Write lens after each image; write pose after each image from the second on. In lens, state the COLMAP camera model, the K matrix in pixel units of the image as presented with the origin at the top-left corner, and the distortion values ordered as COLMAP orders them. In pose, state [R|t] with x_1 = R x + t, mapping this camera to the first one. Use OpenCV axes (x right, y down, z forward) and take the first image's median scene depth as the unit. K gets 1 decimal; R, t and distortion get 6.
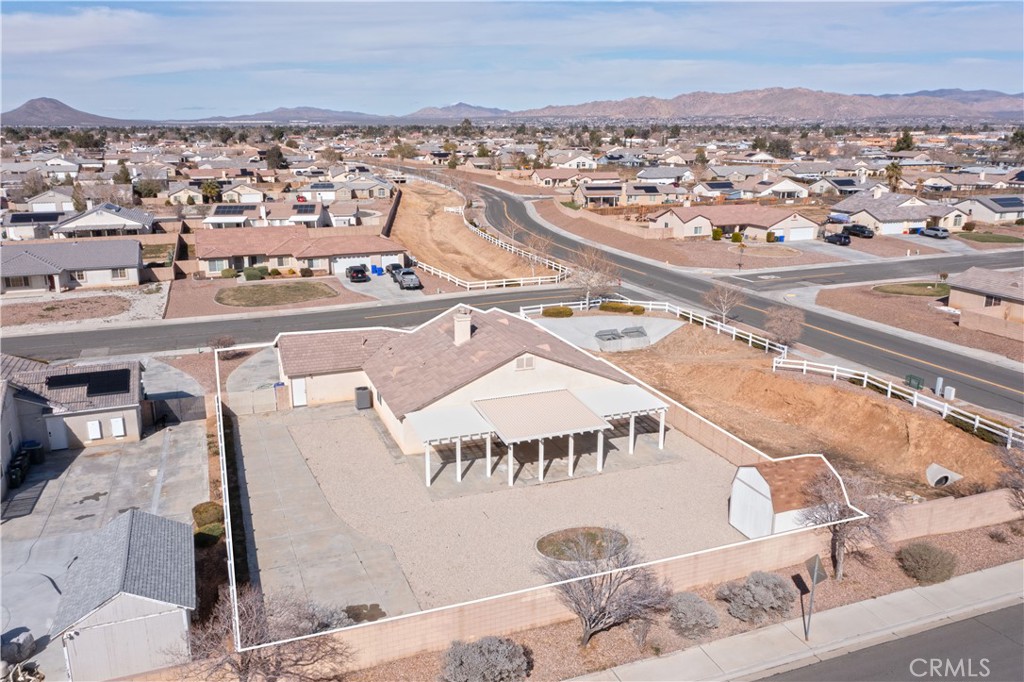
lens RADIAL K [[806.8, 0, 513.5], [0, 806.8, 342.2], [0, 0, 1]] dist [-0.013930, 0.010744]
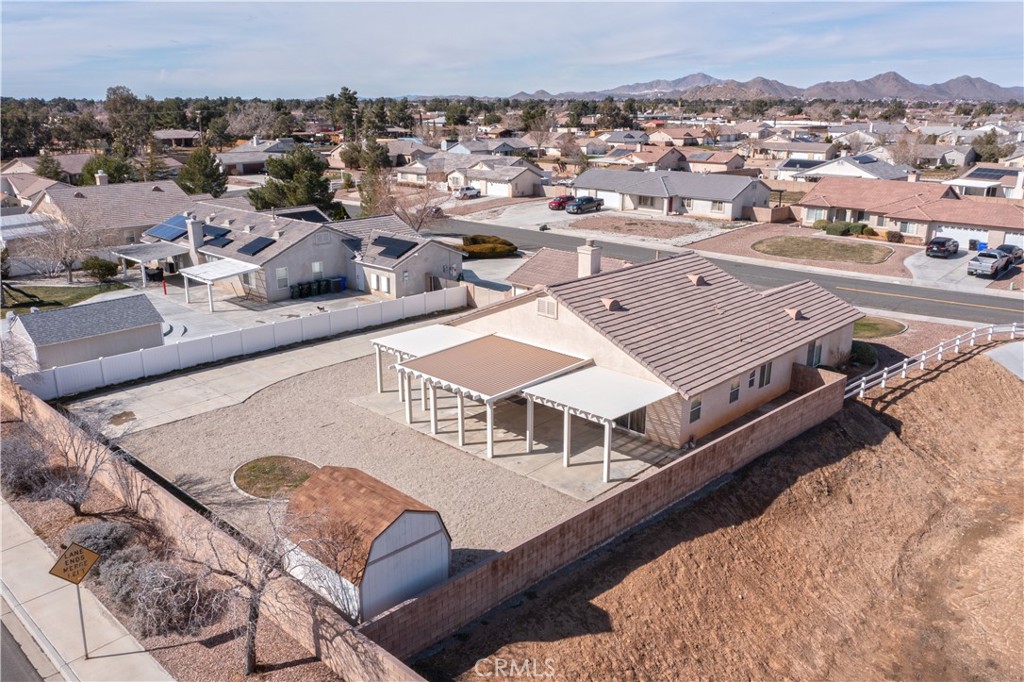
lens RADIAL K [[806.8, 0, 512.8], [0, 806.8, 339.5], [0, 0, 1]] dist [-0.013930, 0.010744]
pose [[0.422833, 0.259471, -0.868267, 0.338524], [-0.238114, 0.956277, 0.169814, -0.034475], [0.874365, 0.134943, 0.466129, 0.305457]]
